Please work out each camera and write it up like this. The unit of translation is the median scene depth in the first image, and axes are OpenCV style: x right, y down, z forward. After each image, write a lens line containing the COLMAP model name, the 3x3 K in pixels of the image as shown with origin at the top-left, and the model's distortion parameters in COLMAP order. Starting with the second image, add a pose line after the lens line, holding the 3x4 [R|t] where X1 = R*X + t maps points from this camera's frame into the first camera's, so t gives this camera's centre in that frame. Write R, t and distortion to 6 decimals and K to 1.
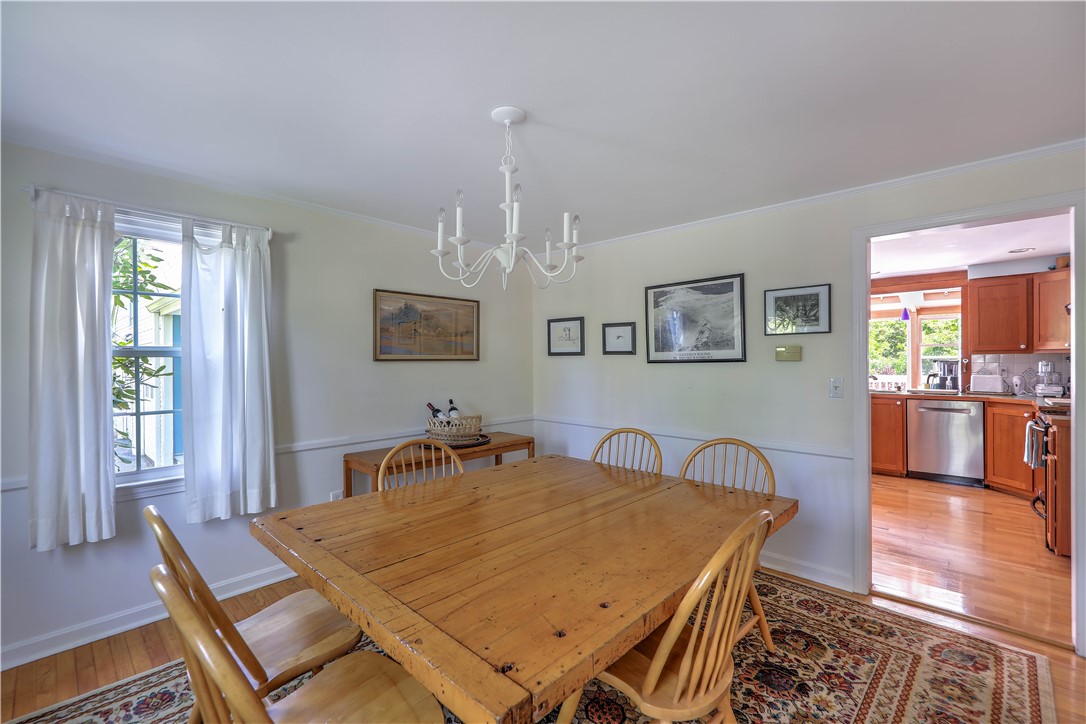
lens RADIAL K [[461.2, 0, 543.0], [0, 461.2, 362.0], [0, 0, 1]] dist [0.001630, 0.000214]
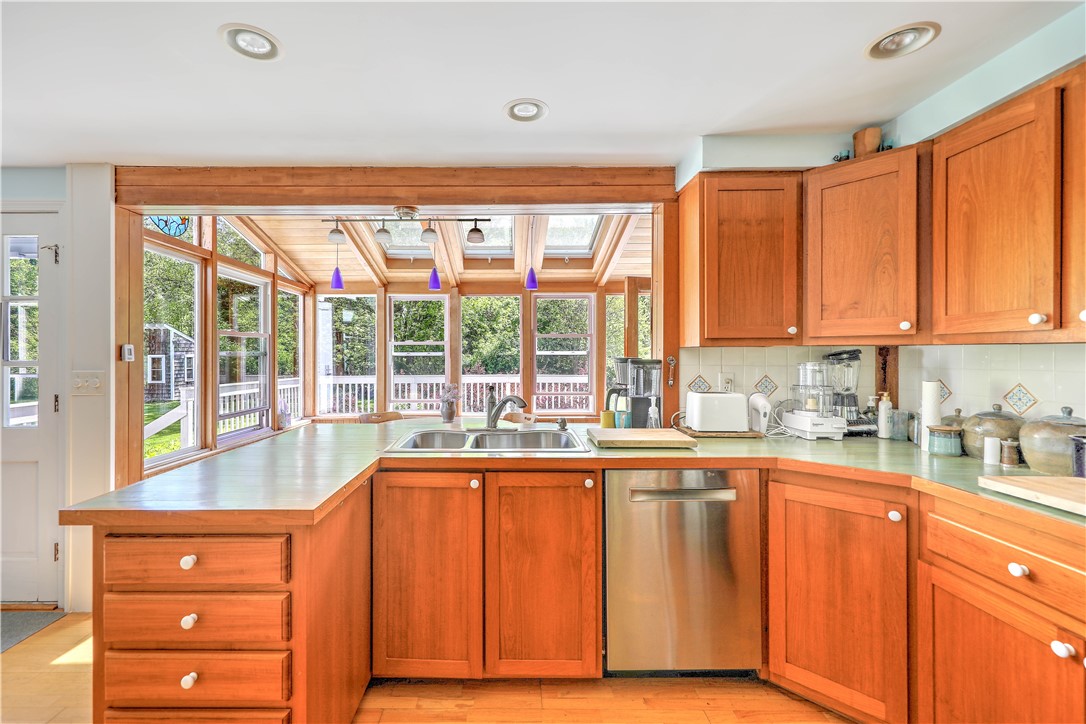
lens RADIAL K [[468.0, 0, 516.9], [0, 468.0, 354.8], [0, 0, 1]] dist [0.002310, 0.000306]
pose [[0.727805, 0.008804, 0.685728, 0.509378], [-0.002950, 0.999949, -0.009707, -0.004159], [-0.685778, 0.005042, 0.727793, 0.812158]]
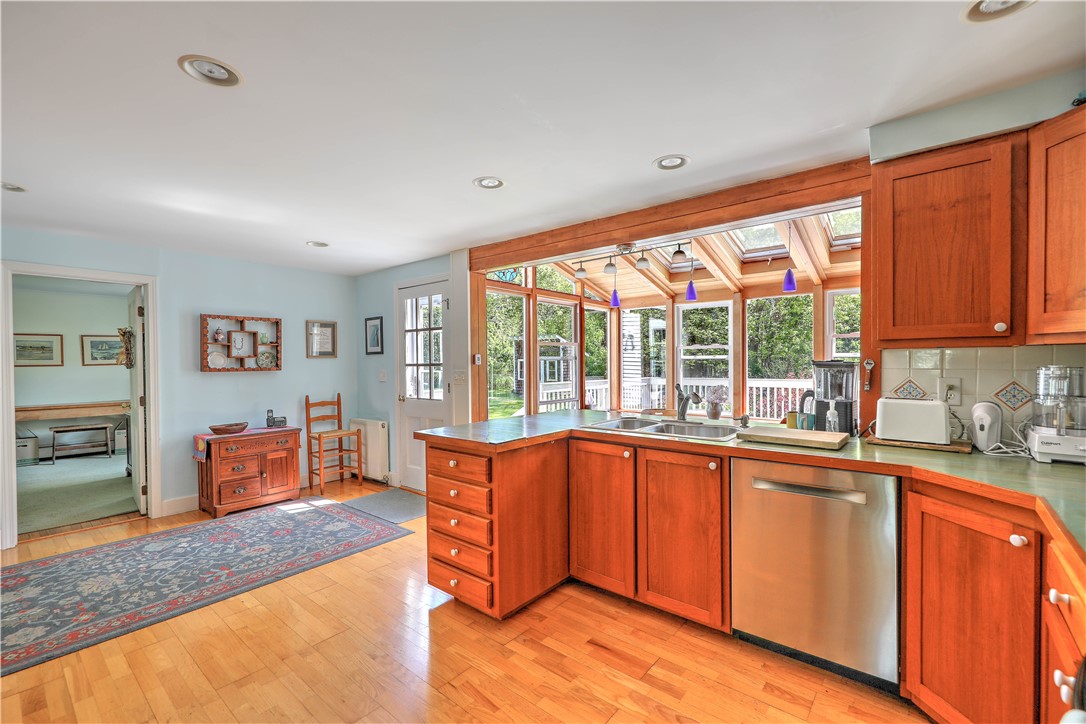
lens RADIAL K [[472.3, 0, 541.6], [0, 472.3, 367.9], [0, 0, 1]] dist [0.002651, 0.000202]
pose [[0.997922, 0.000643, 0.064436, 0.613475], [-0.001323, 0.999944, 0.010510, -0.003564], [-0.064426, -0.010573, 0.997866, 0.611128]]
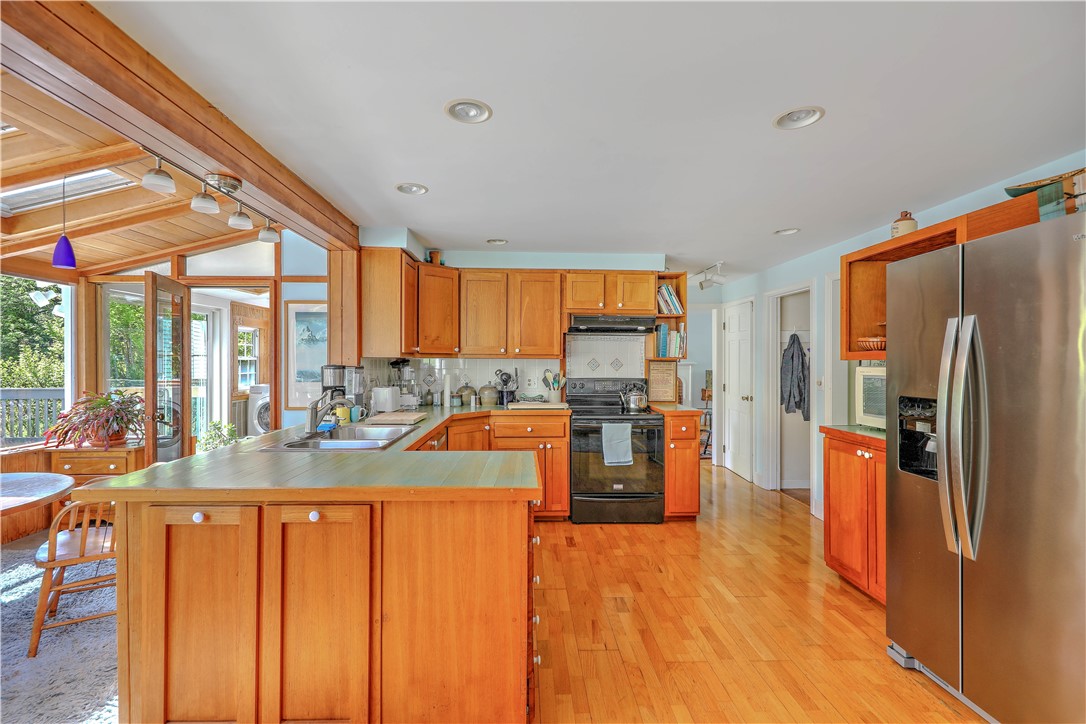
lens RADIAL K [[472.3, 0, 541.6], [0, 472.3, 367.9], [0, 0, 1]] dist [0.002651, 0.000202]
pose [[-0.692274, 0.004517, 0.721620, 0.270267], [0.006570, 0.999978, 0.000044, 0.002346], [-0.721605, 0.004771, -0.692289, 1.367232]]
